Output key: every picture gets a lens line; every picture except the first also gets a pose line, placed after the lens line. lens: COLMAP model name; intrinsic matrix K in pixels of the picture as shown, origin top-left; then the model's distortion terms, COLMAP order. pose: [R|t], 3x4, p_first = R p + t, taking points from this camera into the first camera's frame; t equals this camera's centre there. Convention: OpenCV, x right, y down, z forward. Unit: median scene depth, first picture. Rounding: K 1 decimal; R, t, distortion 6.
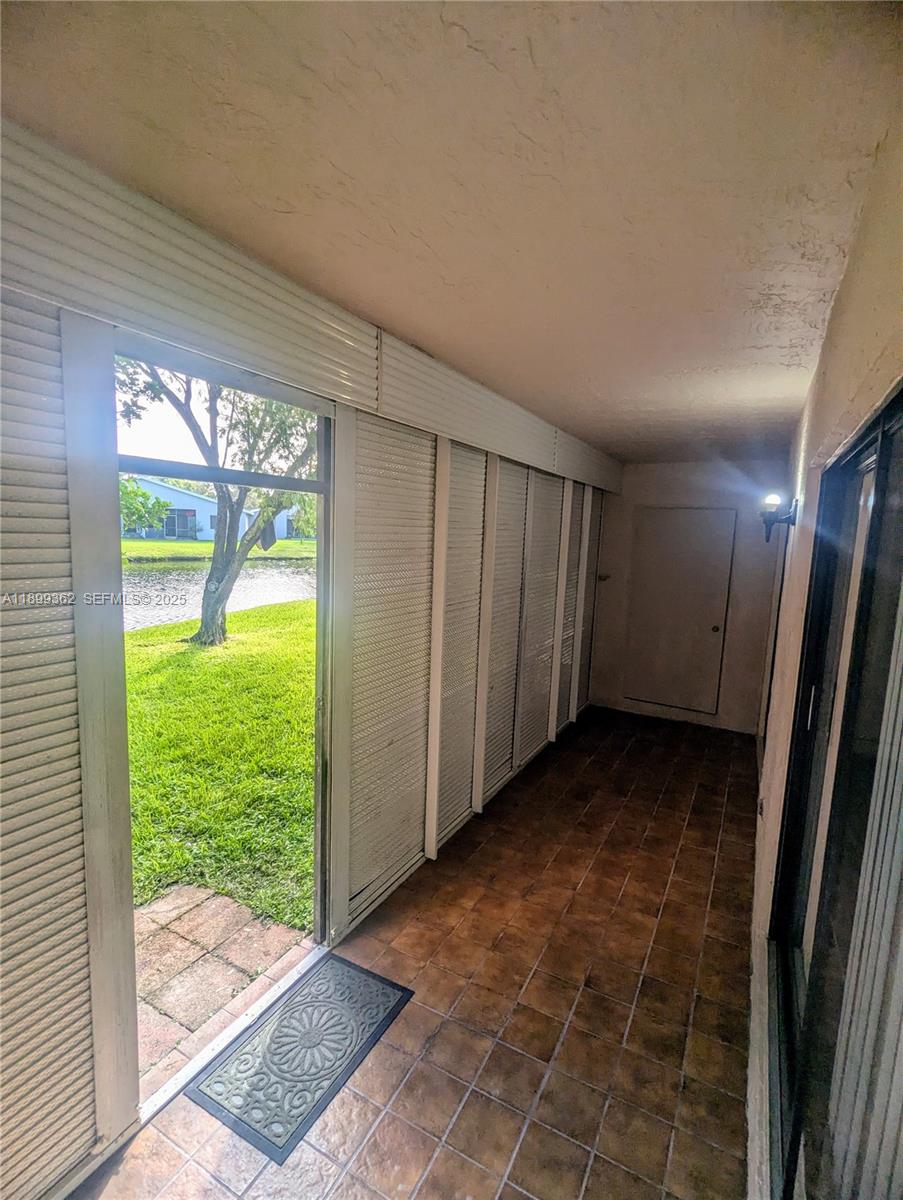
lens RADIAL K [[576.5, 0, 440.8], [0, 576.5, 600.4], [0, 0, 1]] dist [-0.009138, 0.001863]
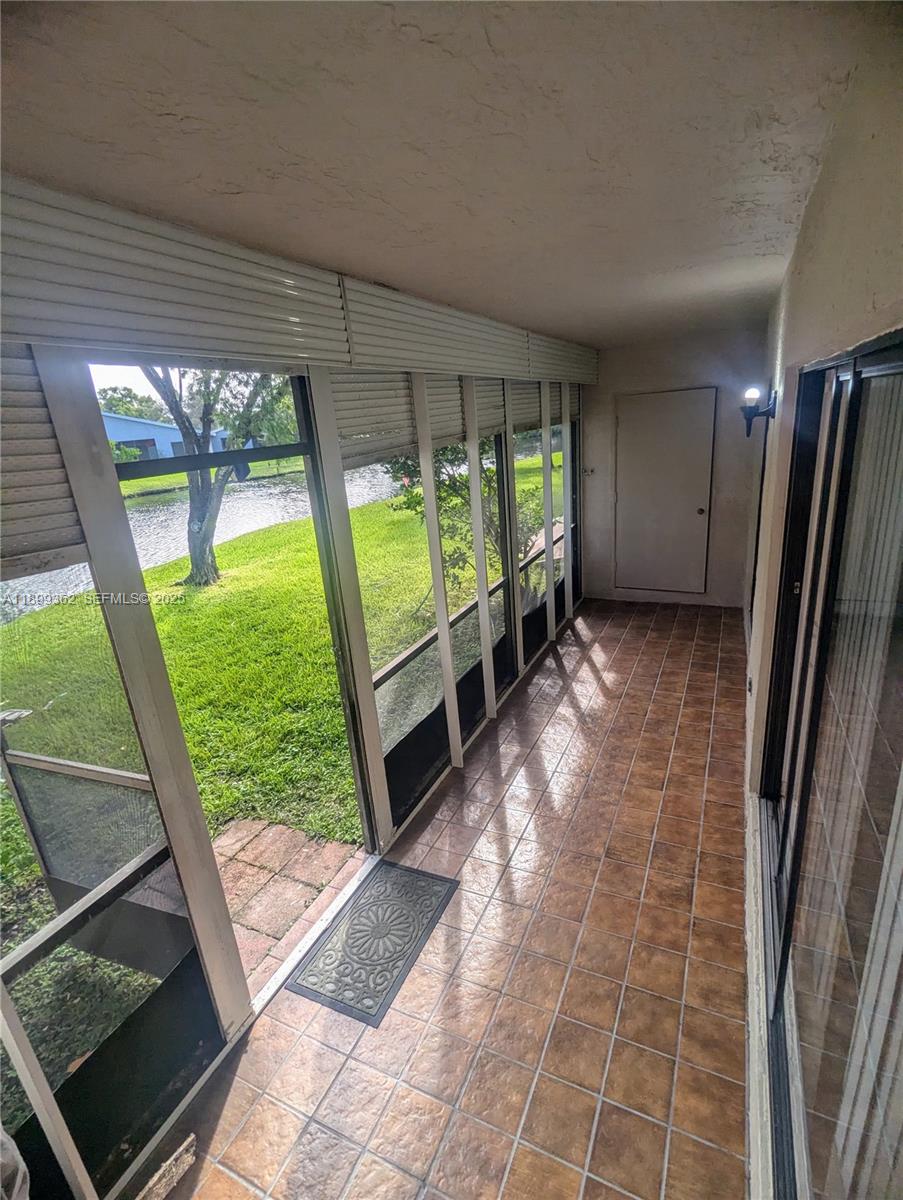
lens RADIAL K [[576.5, 0, 443.2], [0, 576.5, 609.2], [0, 0, 1]] dist [-0.009138, 0.001863]
pose [[0.990993, -0.133525, 0.010173, -0.014806], [0.129175, 0.973203, 0.190239, -0.063328], [-0.035302, -0.187211, 0.981685, -0.030914]]
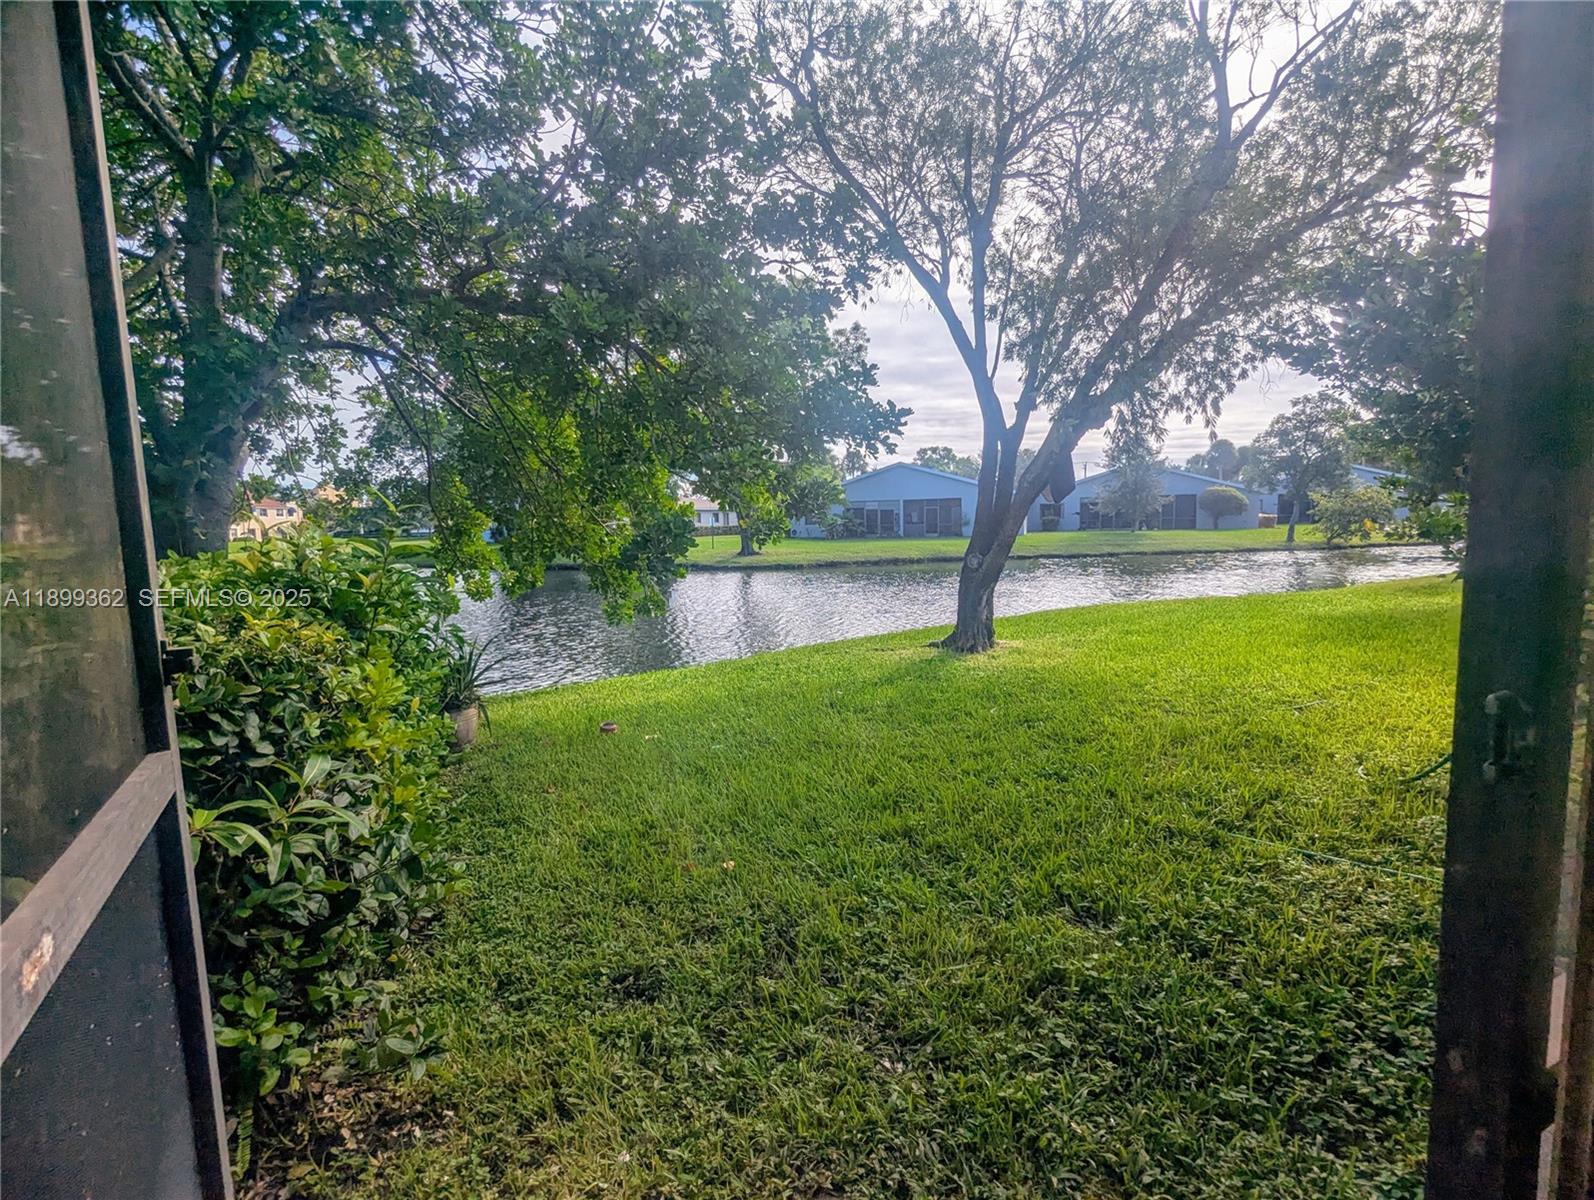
lens RADIAL K [[765.7, 0, 786.8], [0, 765.7, 595.4], [0, 0, 1]] dist [-0.009138, 0.001863]
pose [[0.810999, 0.007719, -0.584997, -0.207128], [-0.023868, 0.999517, -0.019900, 0.118259], [0.584561, 0.030102, 0.810791, 0.584982]]
